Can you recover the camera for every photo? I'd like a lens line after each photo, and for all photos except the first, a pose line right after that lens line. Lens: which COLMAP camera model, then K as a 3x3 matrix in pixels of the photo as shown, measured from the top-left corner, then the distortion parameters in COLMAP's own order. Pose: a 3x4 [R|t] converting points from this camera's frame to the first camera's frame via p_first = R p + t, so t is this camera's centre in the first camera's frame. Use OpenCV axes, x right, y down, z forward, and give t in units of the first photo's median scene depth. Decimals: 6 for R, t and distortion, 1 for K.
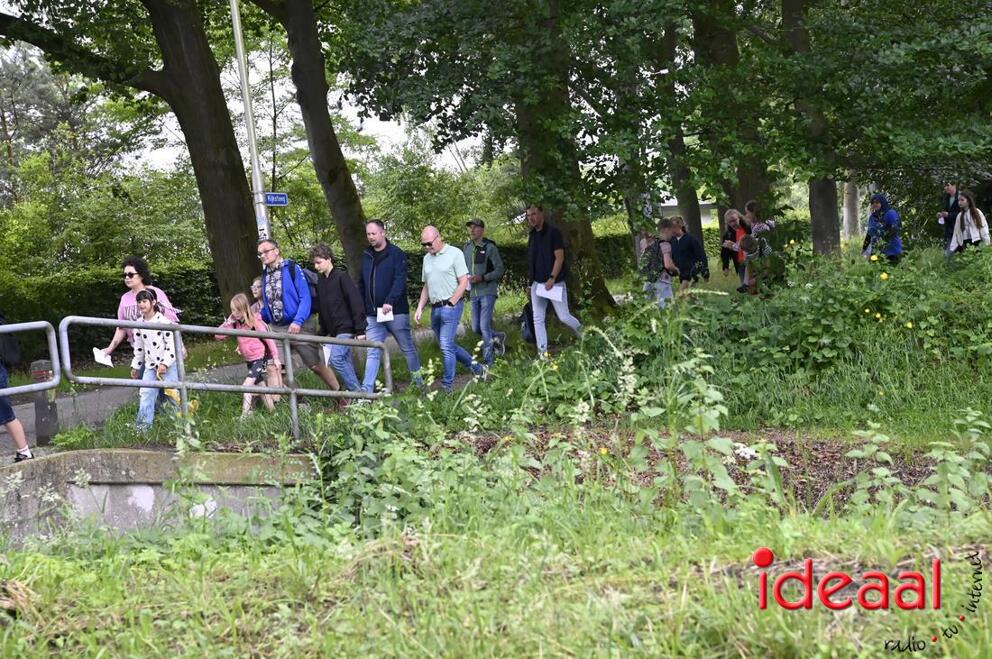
lens RADIAL K [[1802.6, 0, 496.0], [0, 1802.6, 329.5], [0, 0, 1]] dist [0.196829, 0.215593]
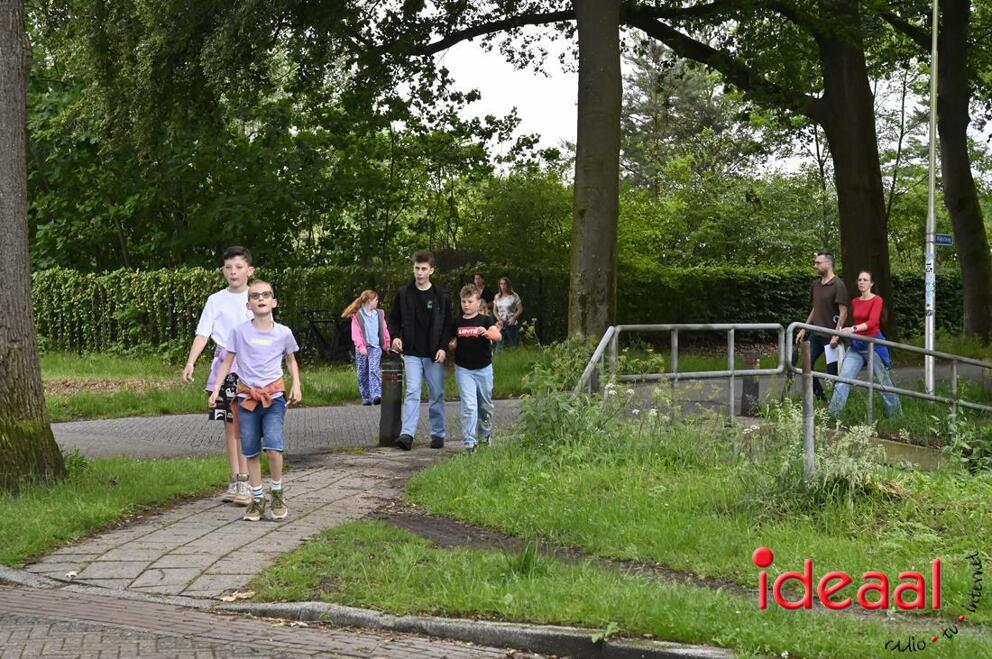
lens RADIAL K [[1901.1, 0, 496.0], [0, 1901.1, 329.5], [0, 0, 1]] dist [0.197700, 0.170039]
pose [[0.949232, 0.127257, -0.287689, -0.015119], [-0.126785, 0.991721, 0.020350, -0.000907], [0.287897, 0.017158, 0.957508, -0.152021]]
